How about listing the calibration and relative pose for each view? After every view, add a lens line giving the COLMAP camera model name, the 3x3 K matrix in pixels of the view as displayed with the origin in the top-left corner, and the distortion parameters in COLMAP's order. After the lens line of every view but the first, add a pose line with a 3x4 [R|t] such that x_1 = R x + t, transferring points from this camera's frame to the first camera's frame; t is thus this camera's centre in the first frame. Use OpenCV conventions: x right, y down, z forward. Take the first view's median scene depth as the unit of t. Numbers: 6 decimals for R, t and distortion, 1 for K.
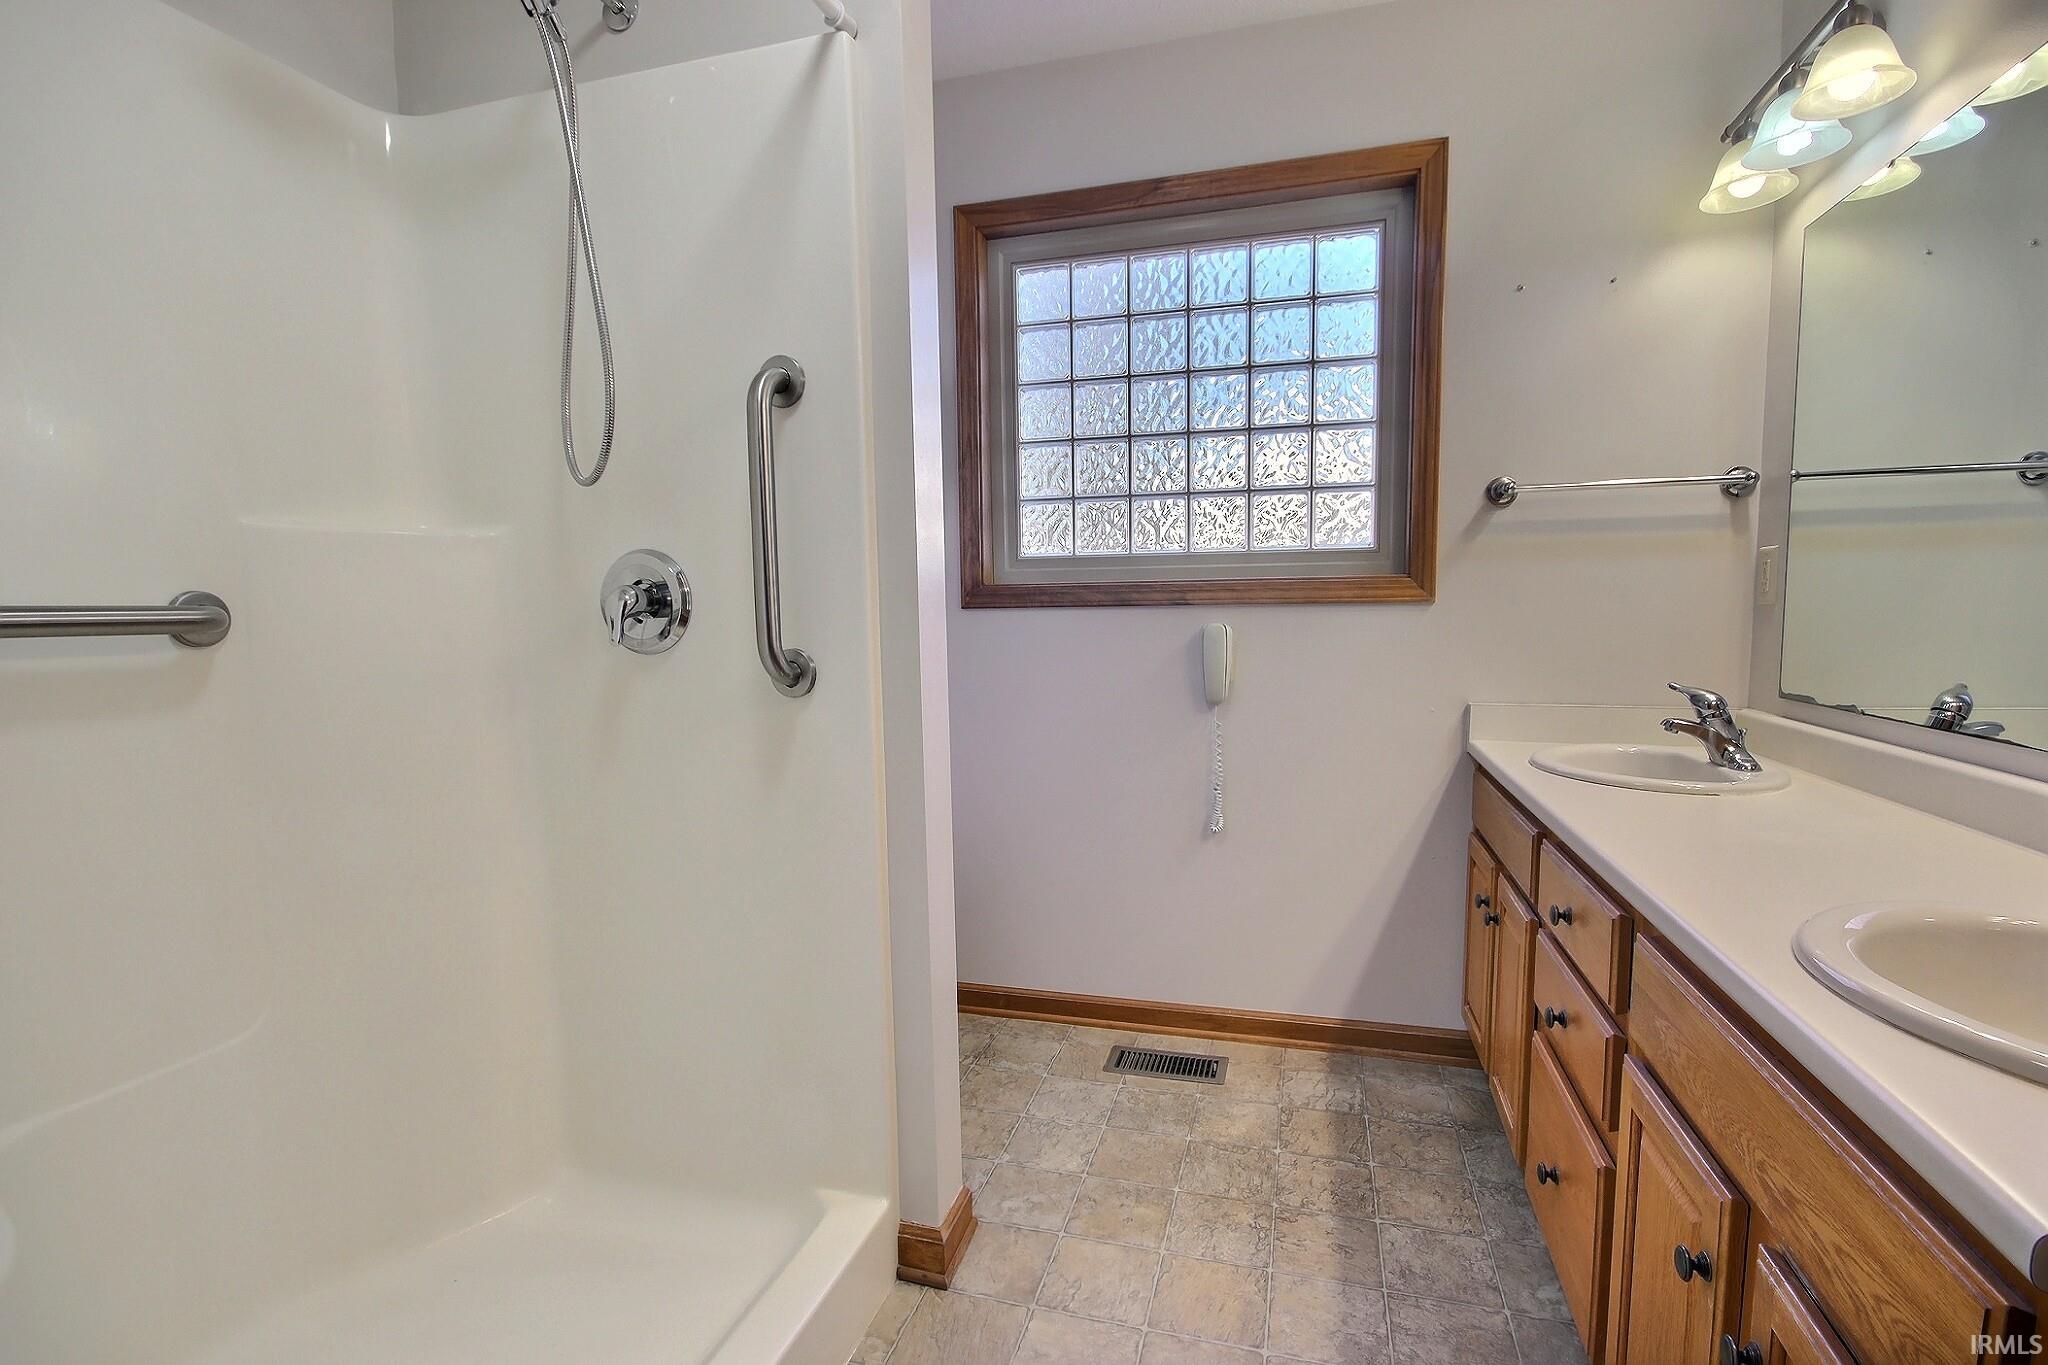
lens RADIAL K [[965.9, 0, 1033.1], [0, 965.9, 686.7], [0, 0, 1]] dist [0.021963, -0.000766]
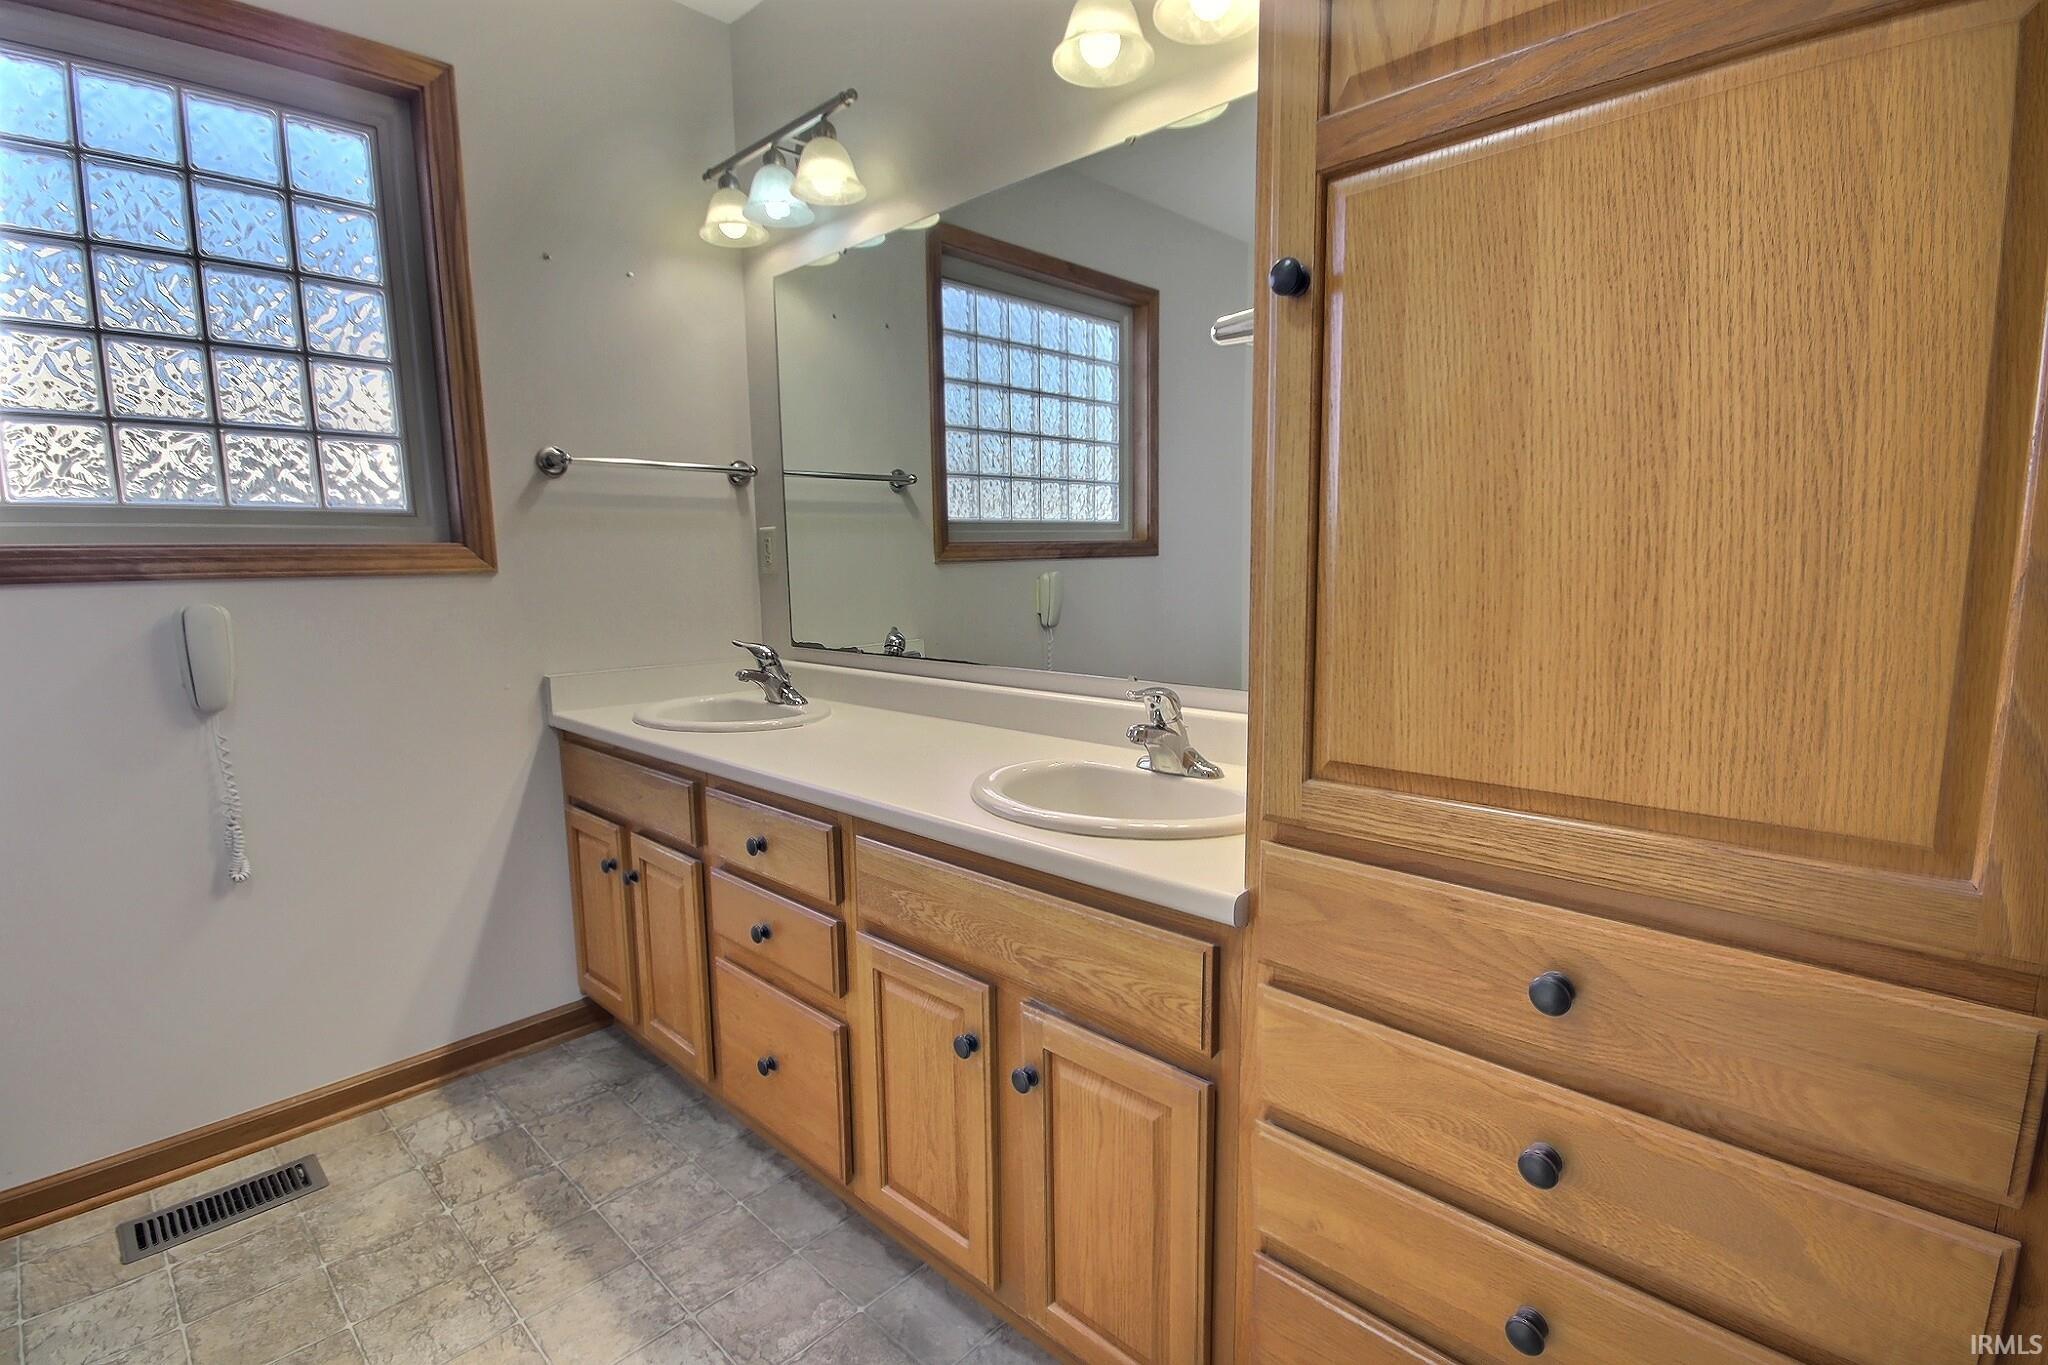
lens RADIAL K [[971.1, 0, 1029.6], [0, 971.1, 693.3], [0, 0, 1]] dist [0.026279, -0.021288]
pose [[0.467132, -0.117751, 0.876312, -0.201007], [0.084048, 0.992518, 0.088563, -0.012888], [-0.880184, 0.032281, 0.473534, 0.108535]]
